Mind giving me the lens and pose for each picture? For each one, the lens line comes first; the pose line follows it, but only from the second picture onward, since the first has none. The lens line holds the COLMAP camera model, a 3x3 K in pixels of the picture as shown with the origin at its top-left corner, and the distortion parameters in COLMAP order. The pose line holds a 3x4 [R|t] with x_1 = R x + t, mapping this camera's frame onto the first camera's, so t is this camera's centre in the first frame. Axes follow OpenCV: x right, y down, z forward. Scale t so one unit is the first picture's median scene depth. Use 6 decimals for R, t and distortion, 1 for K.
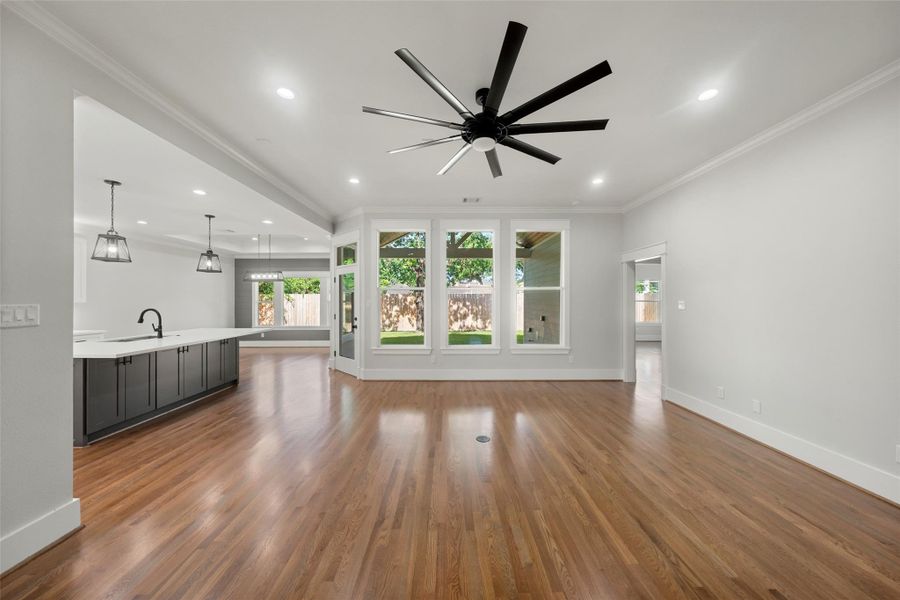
lens RADIAL K [[306.0, 0, 450.0], [0, 306.0, 300.0], [0, 0, 1]] dist [-0.001723, -0.000063]
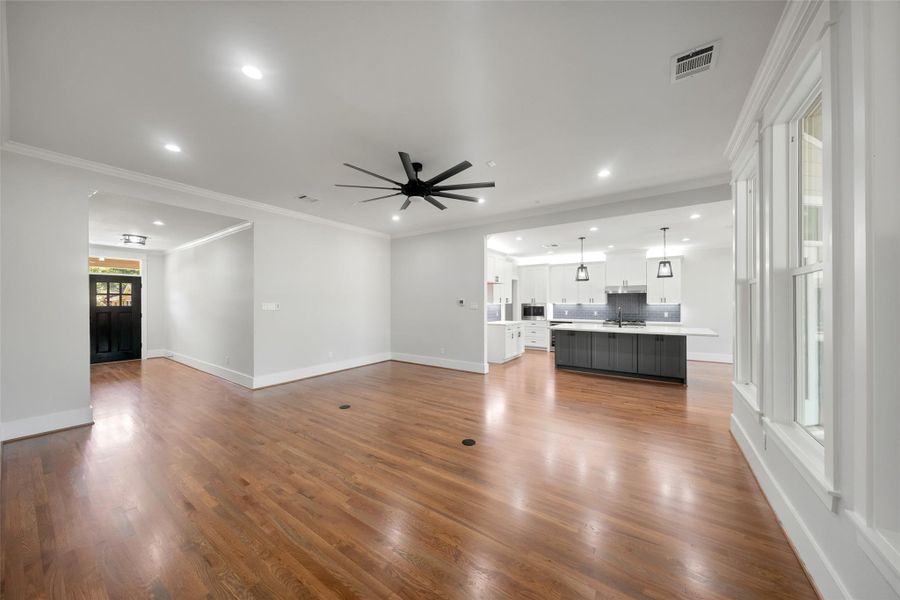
lens RADIAL K [[306.0, 0, 450.0], [0, 306.0, 300.0], [0, 0, 1]] dist [-0.001723, -0.000063]
pose [[-0.575066, -0.003005, -0.818102, 0.655133], [0.001131, 0.999989, -0.004468, -0.002417], [0.818106, -0.003495, -0.575056, 1.043355]]
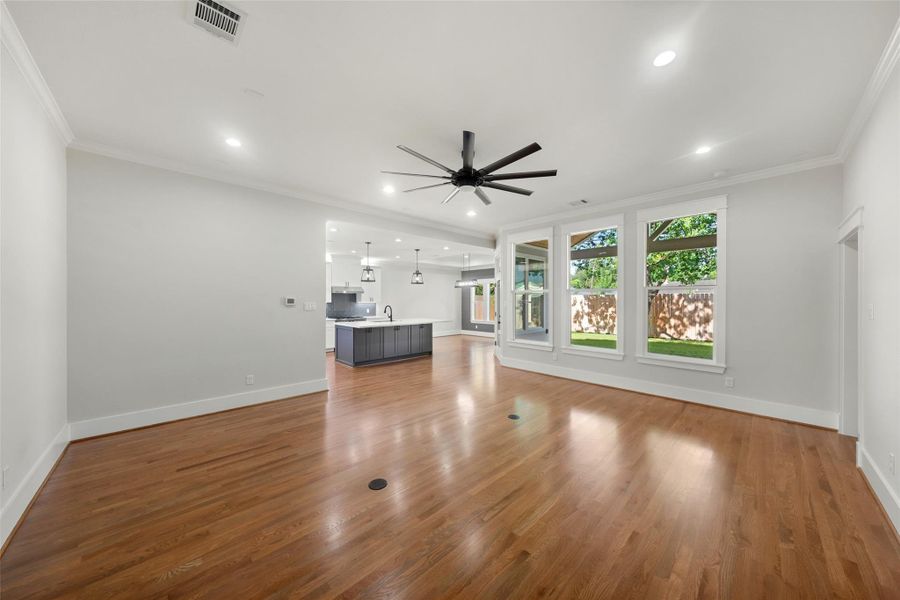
lens RADIAL K [[306.0, 0, 450.0], [0, 306.0, 300.0], [0, 0, 1]] dist [-0.001723, -0.000063]
pose [[0.686216, 0.000554, -0.727398, 0.553618], [-0.002401, 0.999996, -0.001503, -0.002152], [0.727394, 0.002778, 0.686215, -0.004411]]
